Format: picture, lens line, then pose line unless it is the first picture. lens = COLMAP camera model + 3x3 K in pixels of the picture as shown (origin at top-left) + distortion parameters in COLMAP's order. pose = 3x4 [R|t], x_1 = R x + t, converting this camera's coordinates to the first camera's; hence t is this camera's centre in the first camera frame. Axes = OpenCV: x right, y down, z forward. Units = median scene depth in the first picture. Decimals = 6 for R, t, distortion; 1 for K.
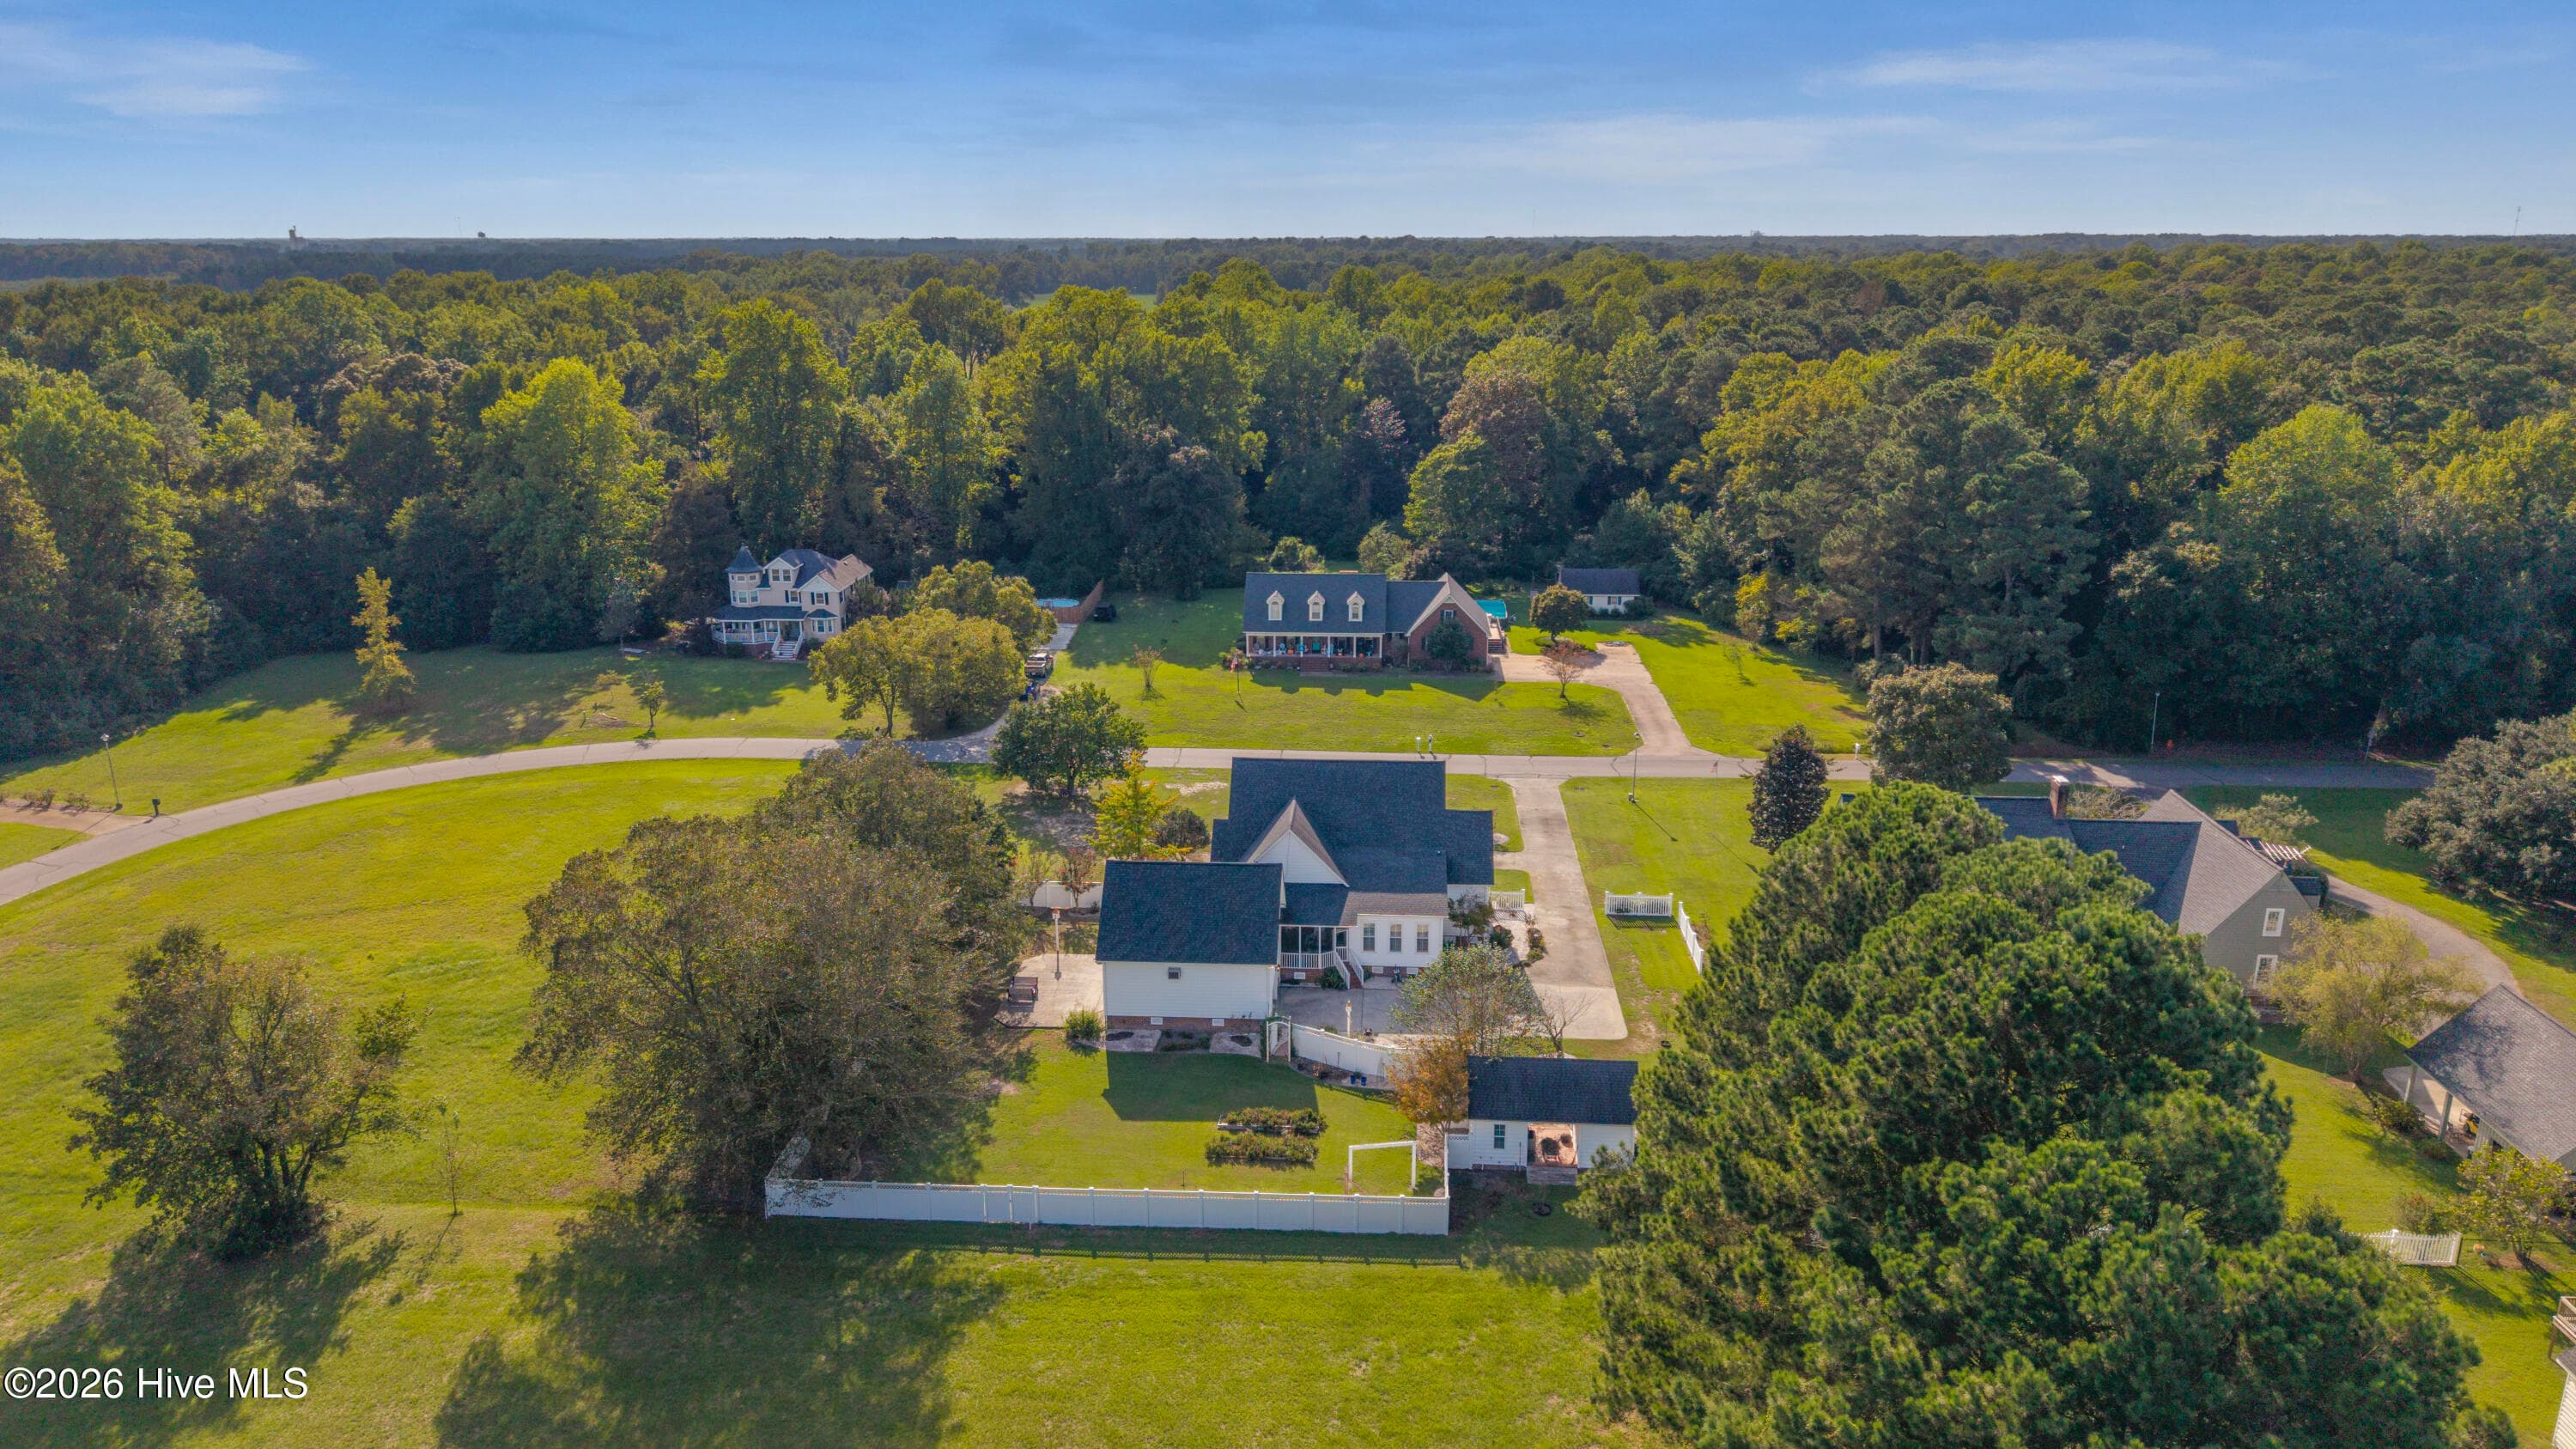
lens RADIAL K [[1820.7, 0, 1287.3], [0, 1820.7, 719.0], [0, 0, 1]] dist [-0.000238, -0.000422]
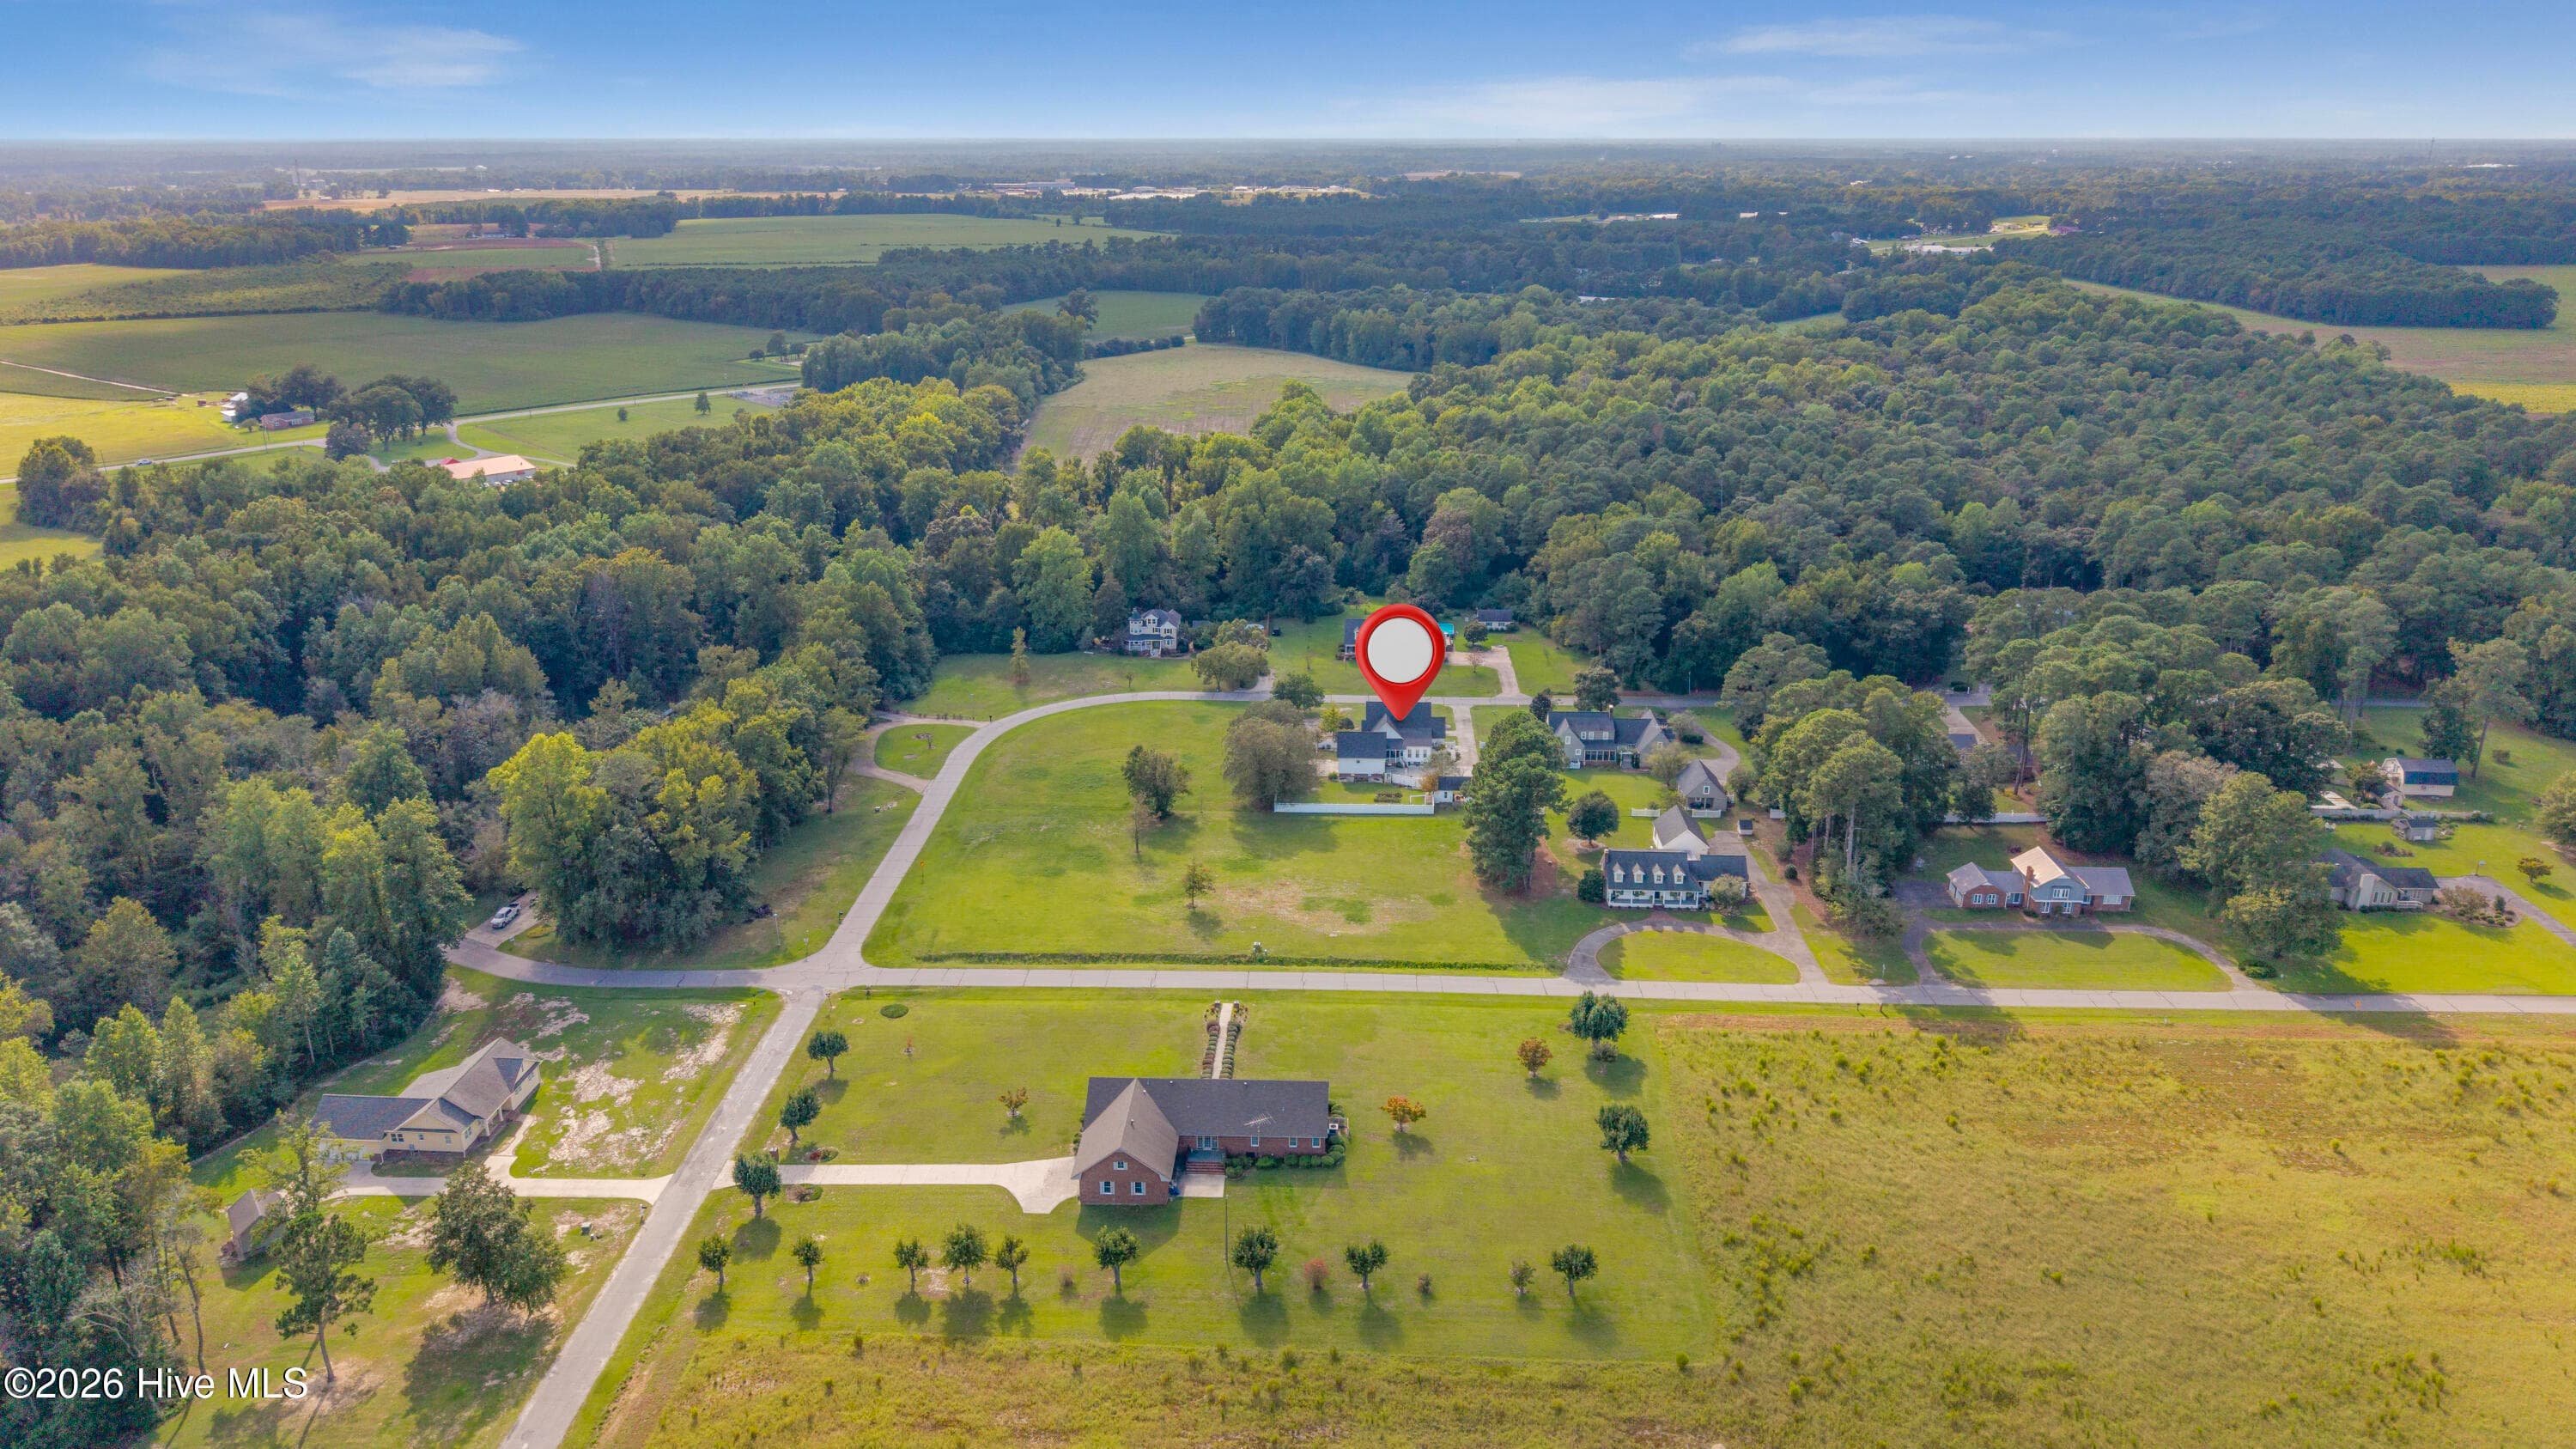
lens RADIAL K [[1820.7, 0, 1285.7], [0, 1820.7, 728.3], [0, 0, 1]] dist [-0.000238, -0.000422]
pose [[0.999803, -0.005546, 0.019037, -0.181627], [0.004516, 0.998546, 0.053720, -0.081614], [-0.019308, -0.053623, 0.998375, -1.740218]]
